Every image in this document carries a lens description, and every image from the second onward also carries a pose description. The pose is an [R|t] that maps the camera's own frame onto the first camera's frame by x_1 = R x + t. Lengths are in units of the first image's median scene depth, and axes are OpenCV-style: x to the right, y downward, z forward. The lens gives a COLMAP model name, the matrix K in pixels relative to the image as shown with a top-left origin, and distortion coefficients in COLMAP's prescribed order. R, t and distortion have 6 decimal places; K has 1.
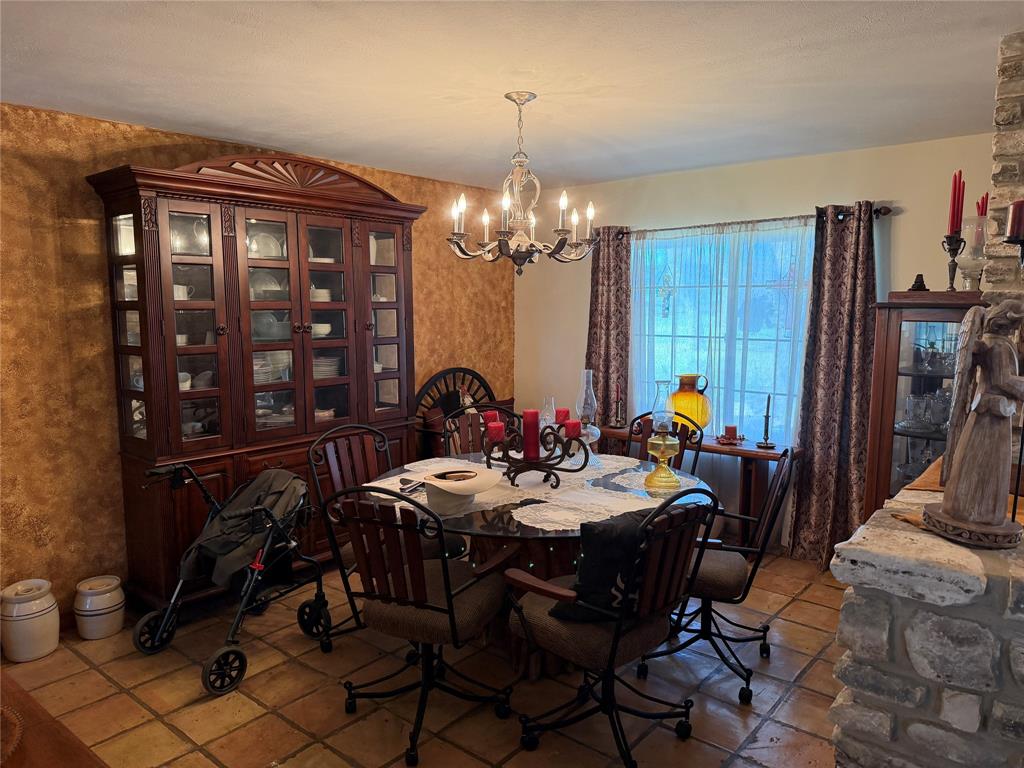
lens RADIAL K [[710.0, 0, 515.9], [0, 710.0, 386.0], [0, 0, 1]] dist [0.026046, -0.001069]
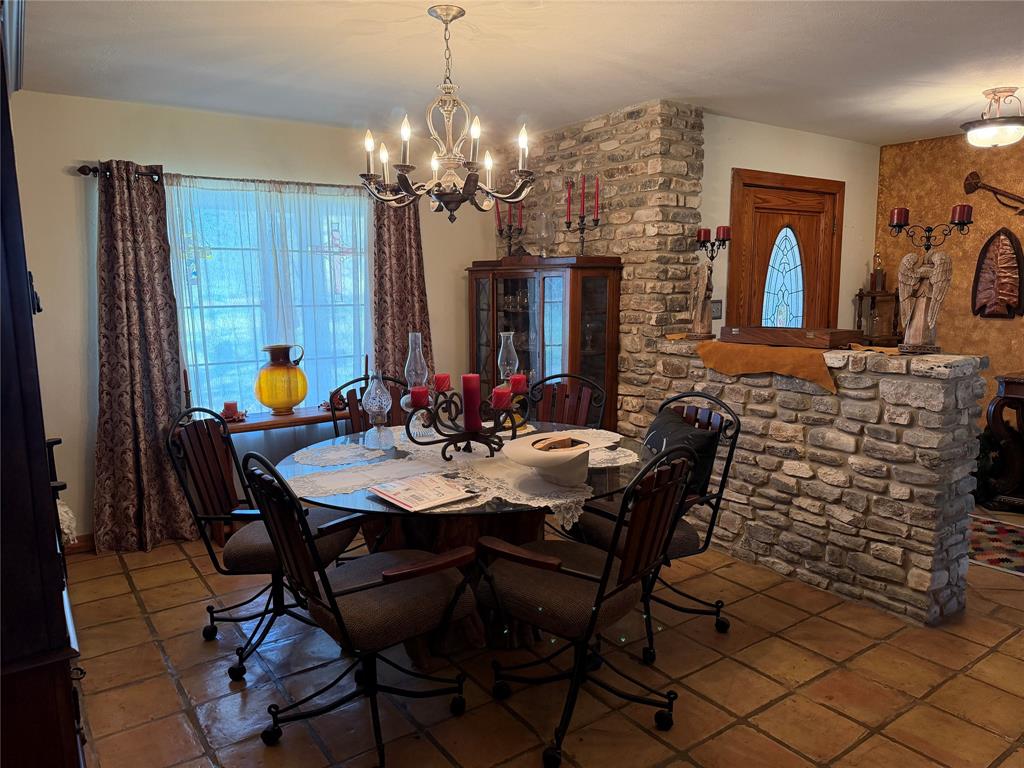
lens RADIAL K [[710.0, 0, 515.9], [0, 710.0, 386.0], [0, 0, 1]] dist [0.026046, -0.001069]
pose [[0.258595, -0.138533, 0.956001, -0.572987], [0.121331, 0.986484, 0.110131, -0.030273], [-0.958336, 0.087513, 0.271908, 0.486444]]
